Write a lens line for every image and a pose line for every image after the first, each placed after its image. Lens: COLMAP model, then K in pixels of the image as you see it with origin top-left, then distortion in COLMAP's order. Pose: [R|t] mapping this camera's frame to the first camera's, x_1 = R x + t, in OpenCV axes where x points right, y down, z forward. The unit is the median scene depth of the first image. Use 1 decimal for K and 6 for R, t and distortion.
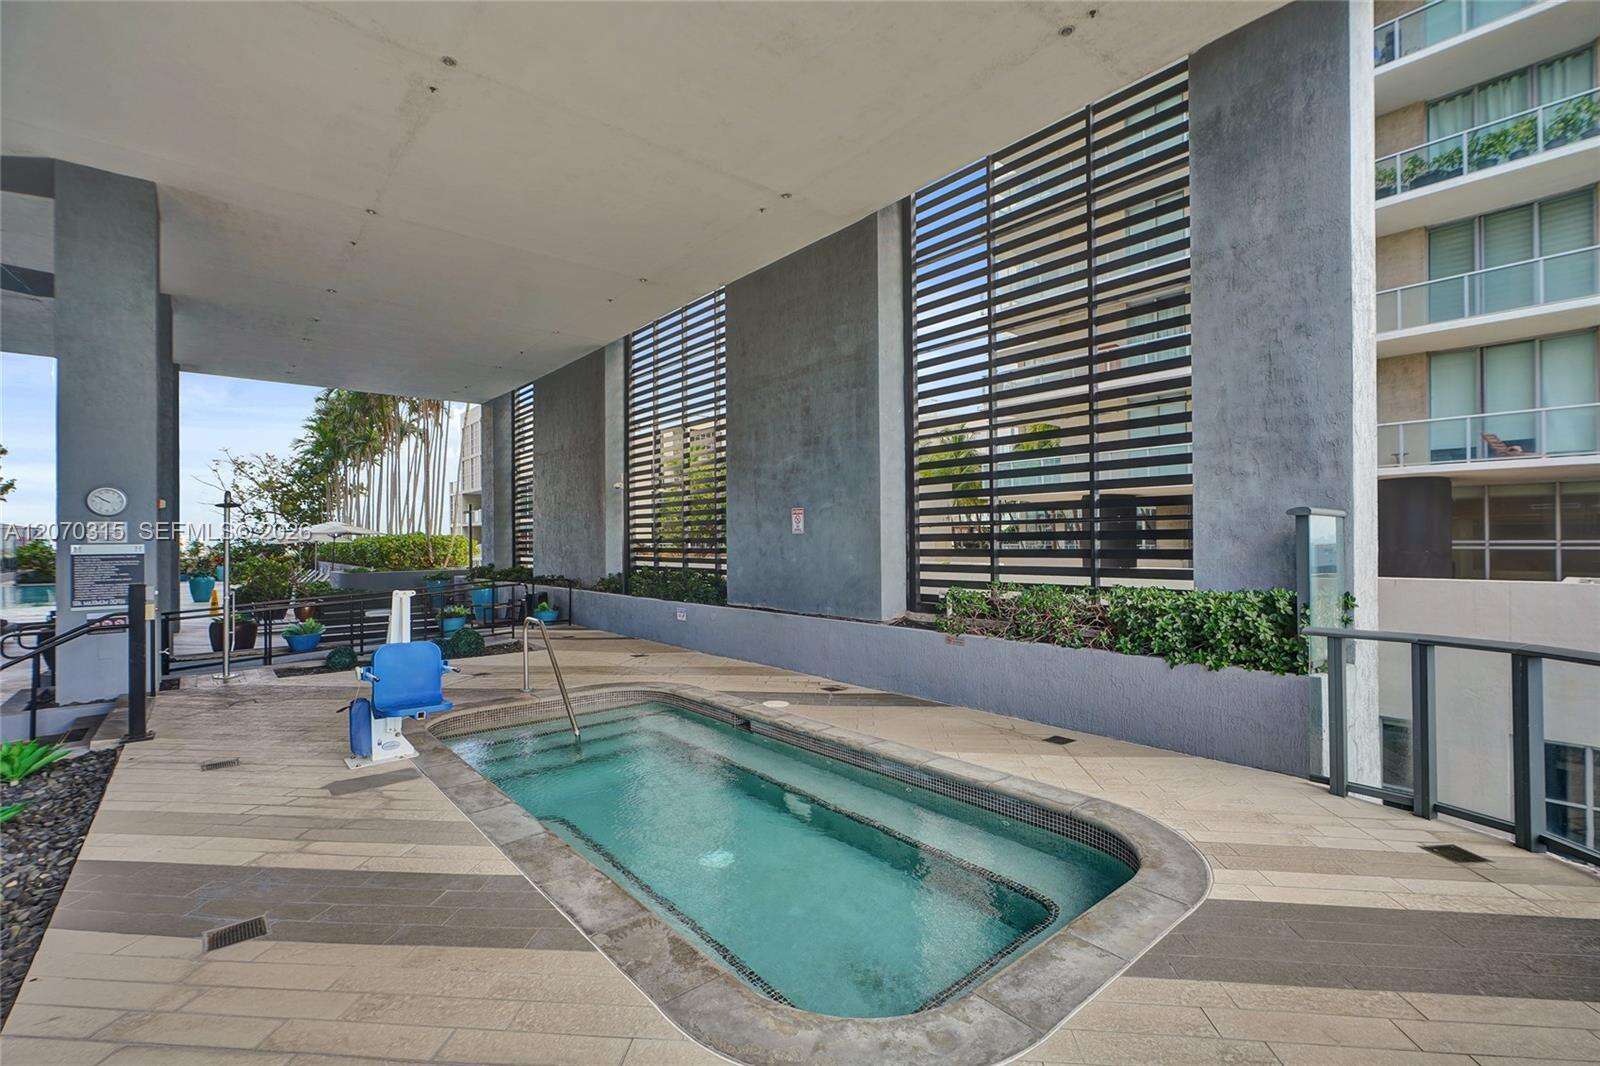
lens RADIAL K [[710.2, 0, 806.5], [0, 710.2, 532.2], [0, 0, 1]] dist [0.000373, 0.000165]
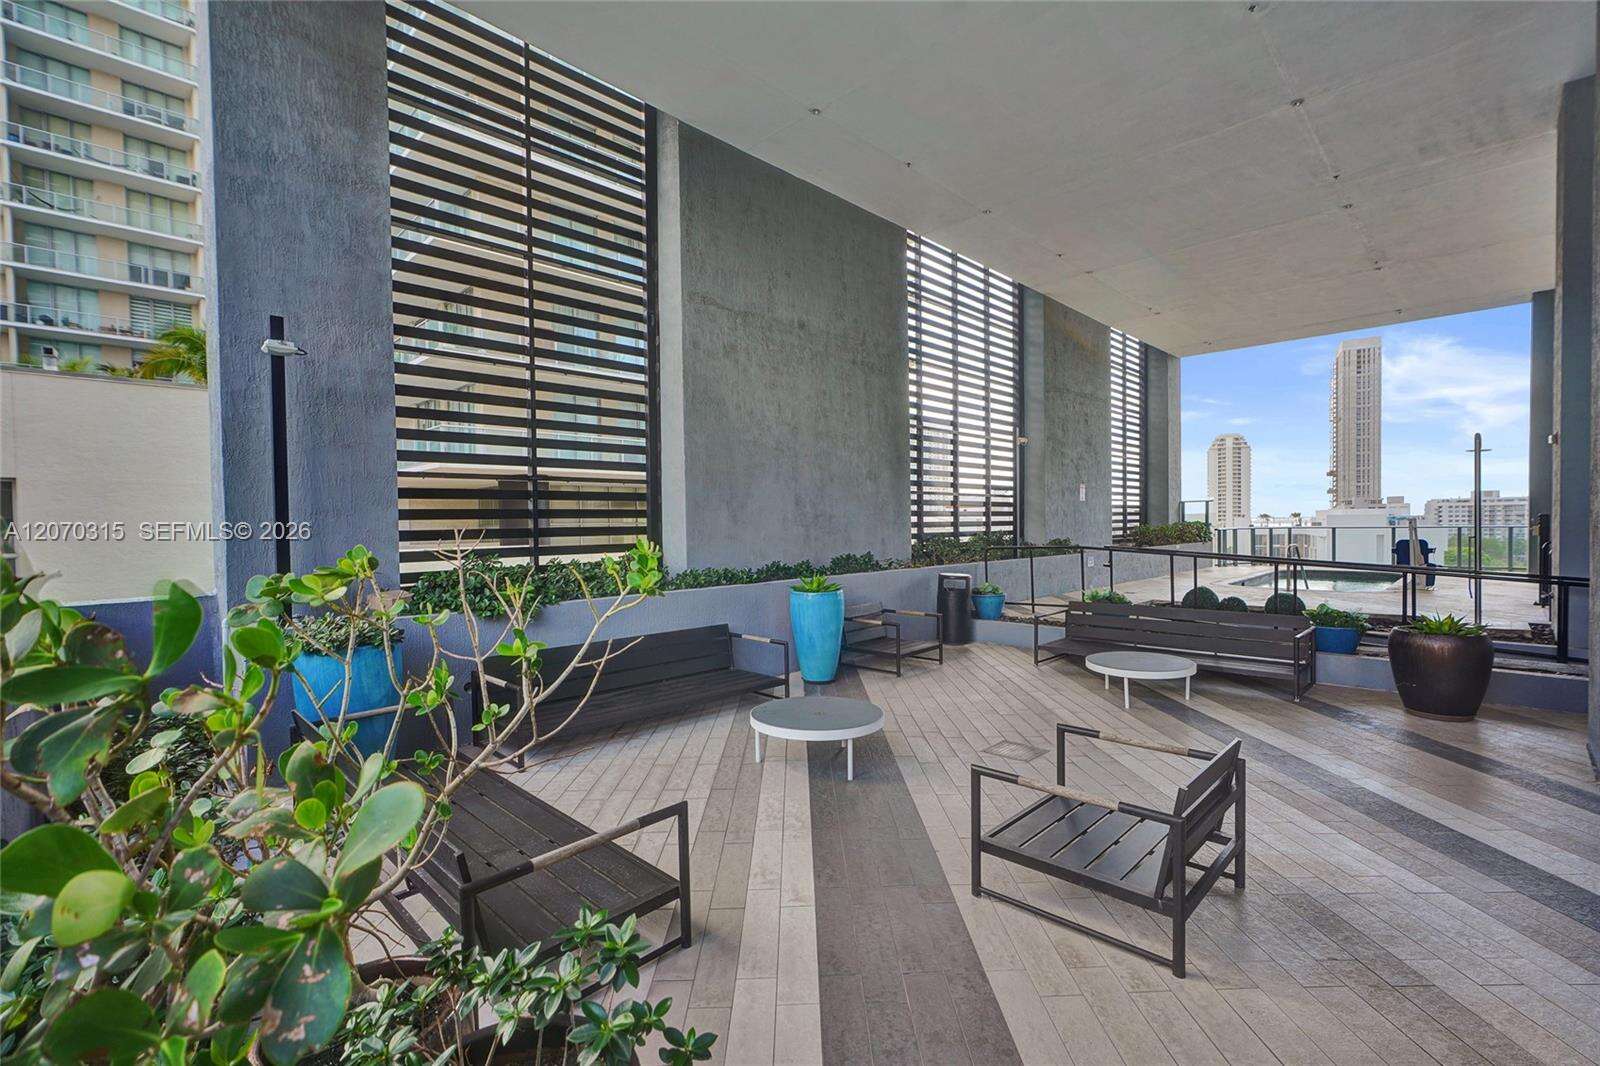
lens RADIAL K [[710.2, 0, 806.5], [0, 710.2, 532.2], [0, 0, 1]] dist [0.000373, 0.000165]
pose [[-0.095805, -0.028777, 0.994984, -1.278825], [-0.021871, 0.999402, 0.026799, 0.036135], [-0.995160, -0.019194, -0.096377, 1.503587]]
